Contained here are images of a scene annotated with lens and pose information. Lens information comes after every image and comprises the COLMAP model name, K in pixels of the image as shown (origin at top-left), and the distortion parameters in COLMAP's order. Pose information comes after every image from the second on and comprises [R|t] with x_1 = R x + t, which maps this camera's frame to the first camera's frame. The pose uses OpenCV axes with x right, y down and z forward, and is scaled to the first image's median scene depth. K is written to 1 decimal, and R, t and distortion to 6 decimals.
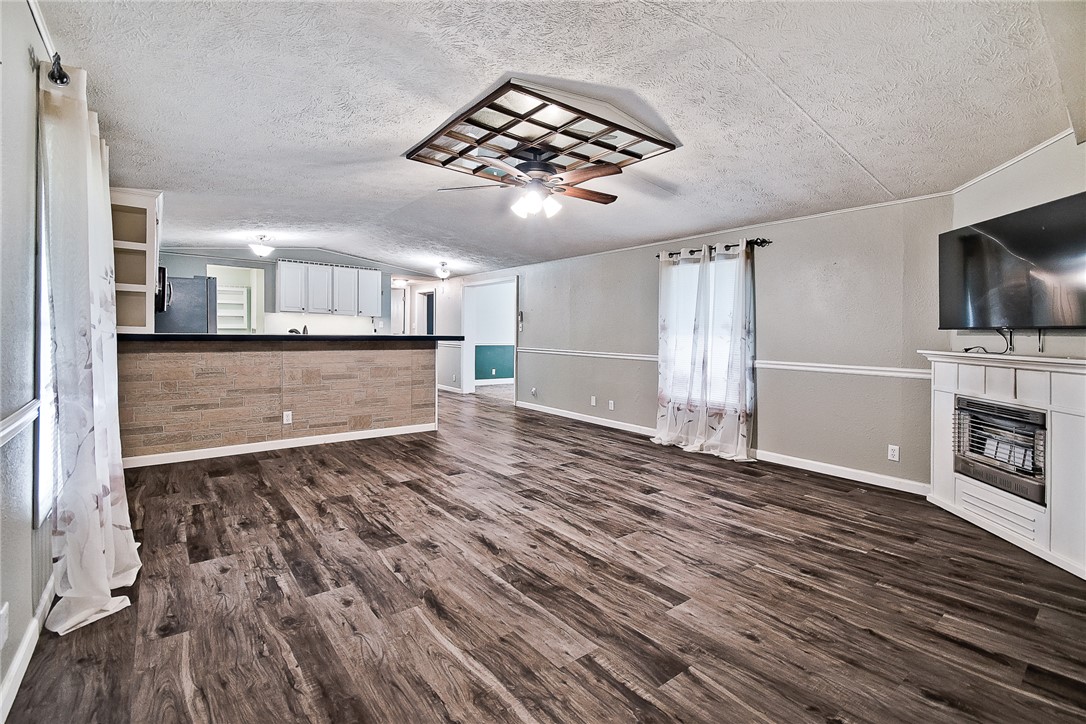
lens RADIAL K [[477.6, 0, 543.3], [0, 477.6, 355.7], [0, 0, 1]] dist [0.010421, -0.000731]
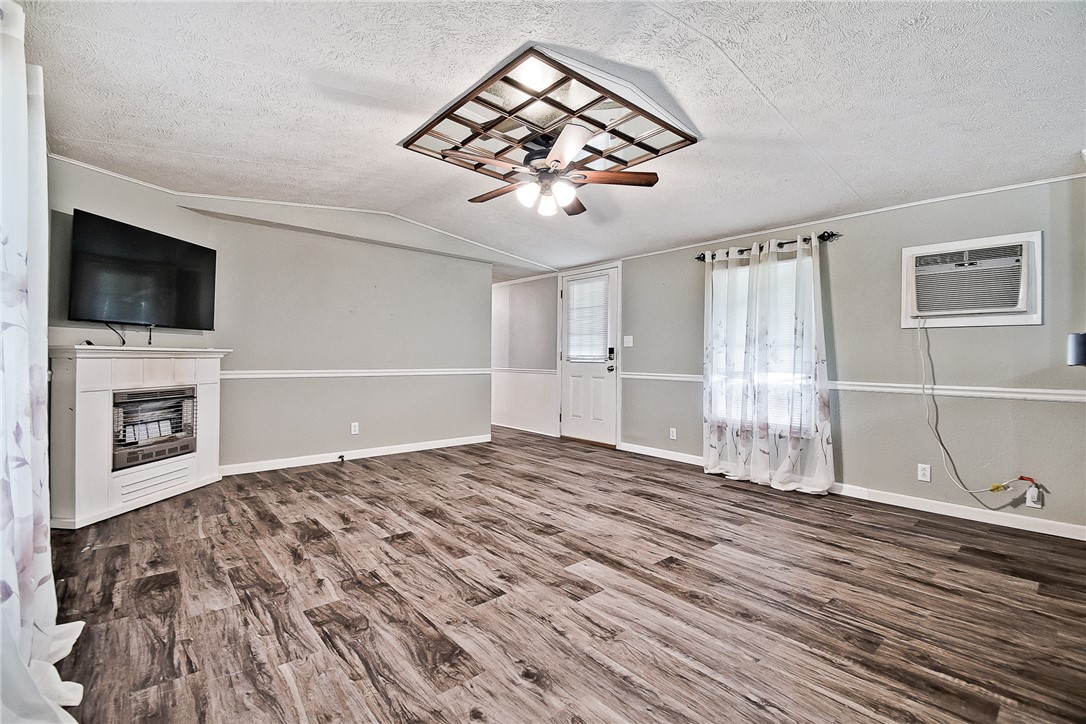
lens RADIAL K [[477.6, 0, 543.3], [0, 477.6, 355.7], [0, 0, 1]] dist [0.010421, -0.000731]
pose [[-0.998406, -0.032150, -0.046377, 0.034176], [-0.033649, 0.998924, 0.031908, -0.063346], [0.045302, 0.033418, -0.998414, 2.100174]]
